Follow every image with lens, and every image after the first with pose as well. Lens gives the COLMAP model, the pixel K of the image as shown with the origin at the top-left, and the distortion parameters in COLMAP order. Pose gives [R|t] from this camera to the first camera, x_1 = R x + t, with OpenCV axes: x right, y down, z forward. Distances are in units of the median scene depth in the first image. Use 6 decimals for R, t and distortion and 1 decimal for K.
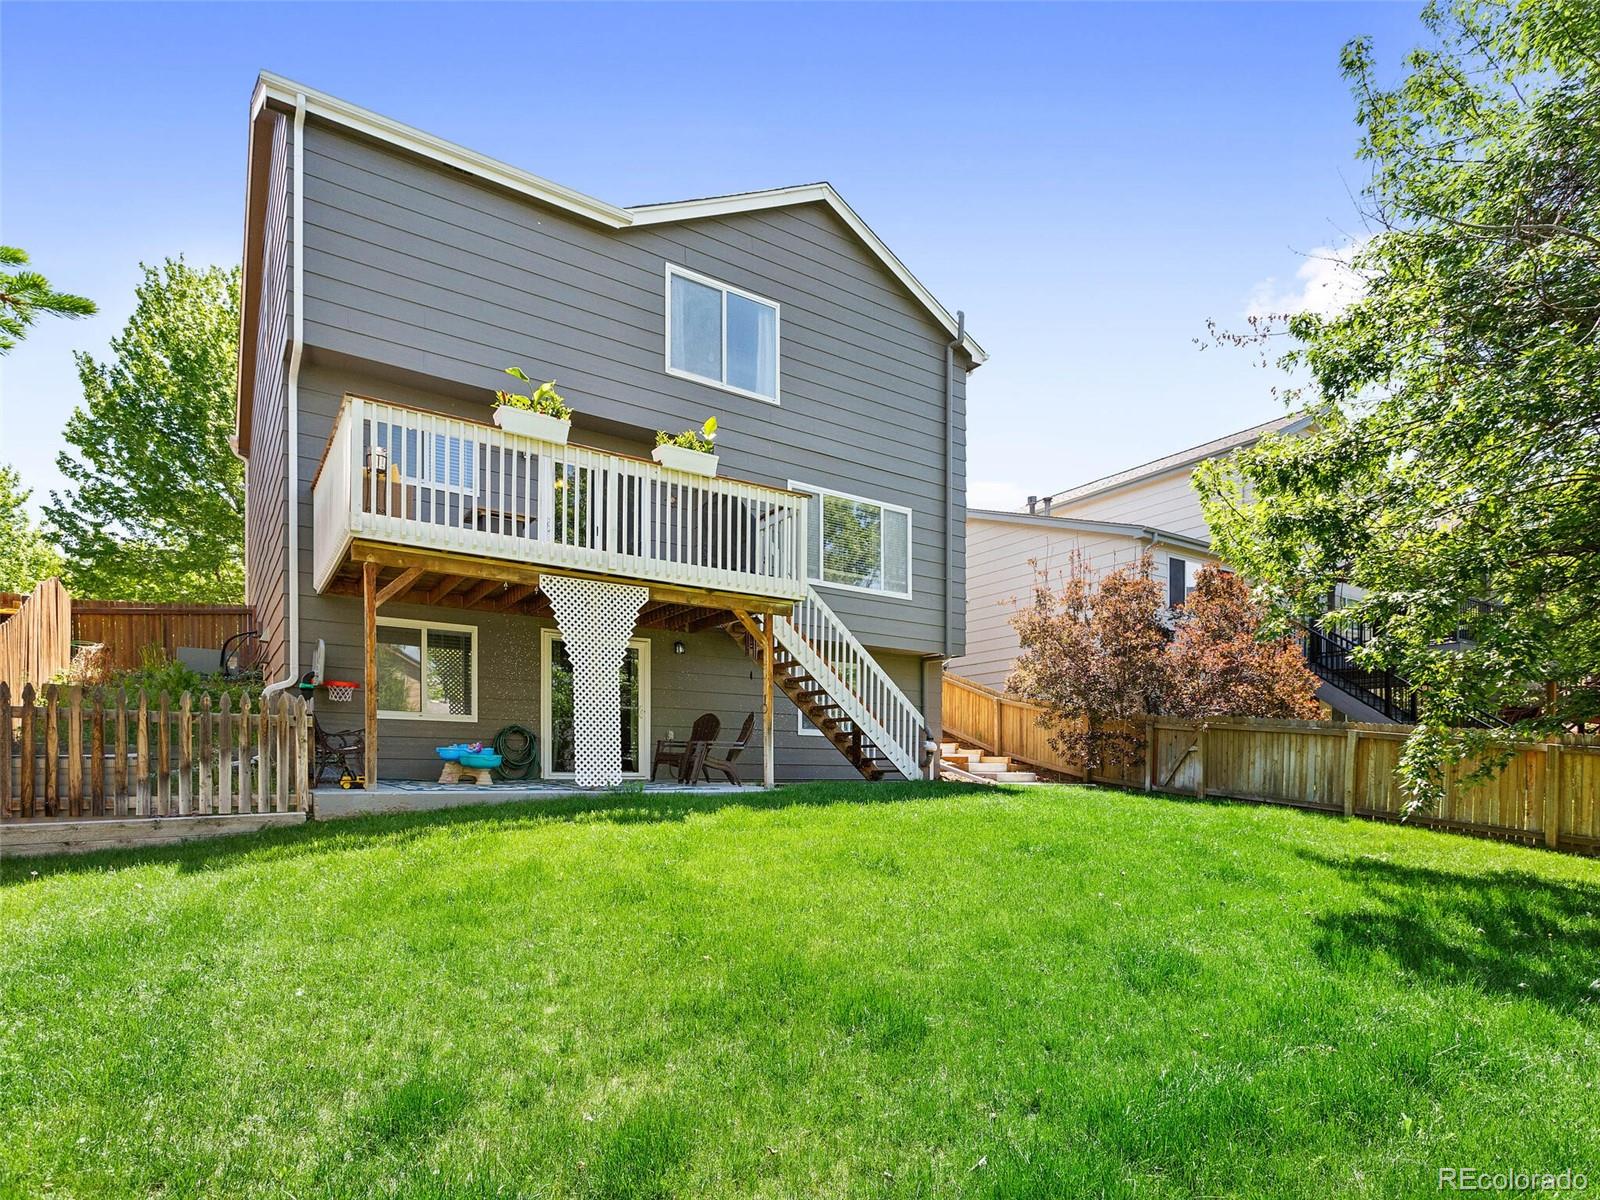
lens RADIAL K [[855.9, 0, 805.3], [0, 855.9, 586.3], [0, 0, 1]] dist [0.001873, 0.001600]
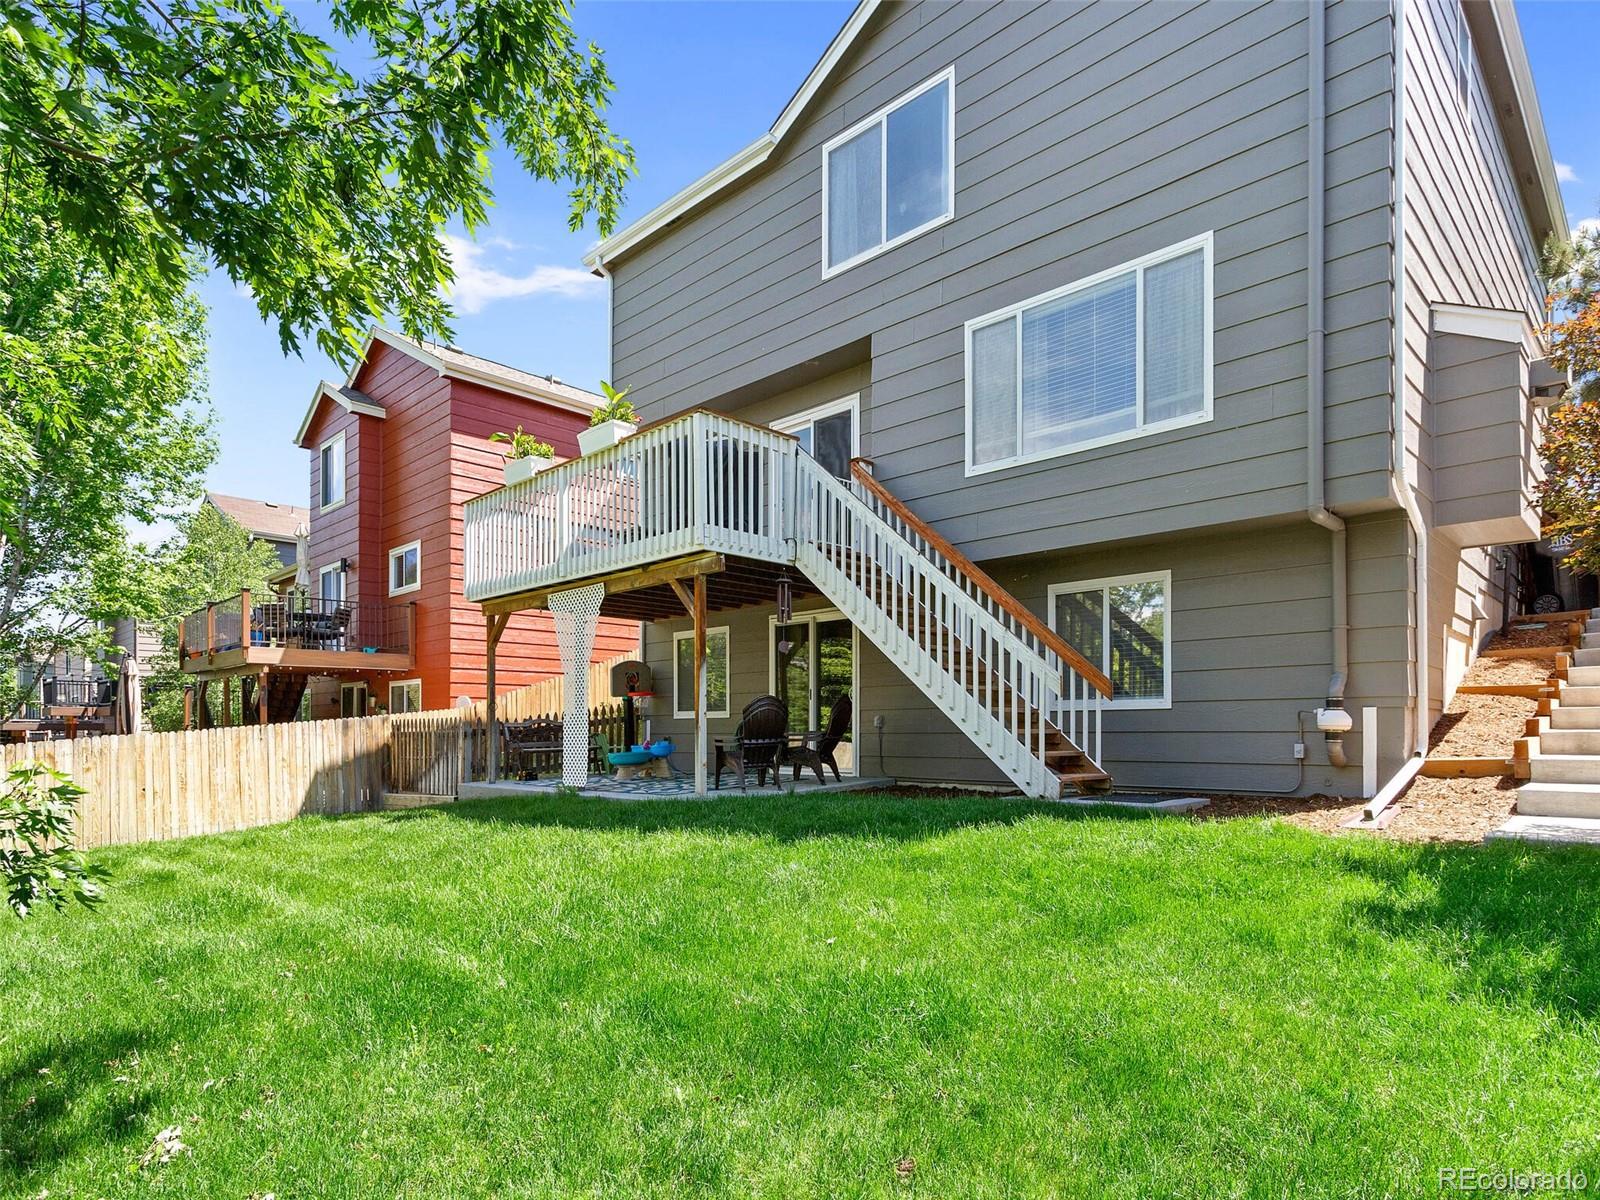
lens RADIAL K [[869.9, 0, 797.7], [0, 869.9, 587.1], [0, 0, 1]] dist [0.003541, 0.000760]
pose [[0.200433, -0.144427, -0.969003, 0.735068], [0.225922, 0.969231, -0.097730, 0.139352], [0.953303, -0.199331, 0.226895, 0.880190]]
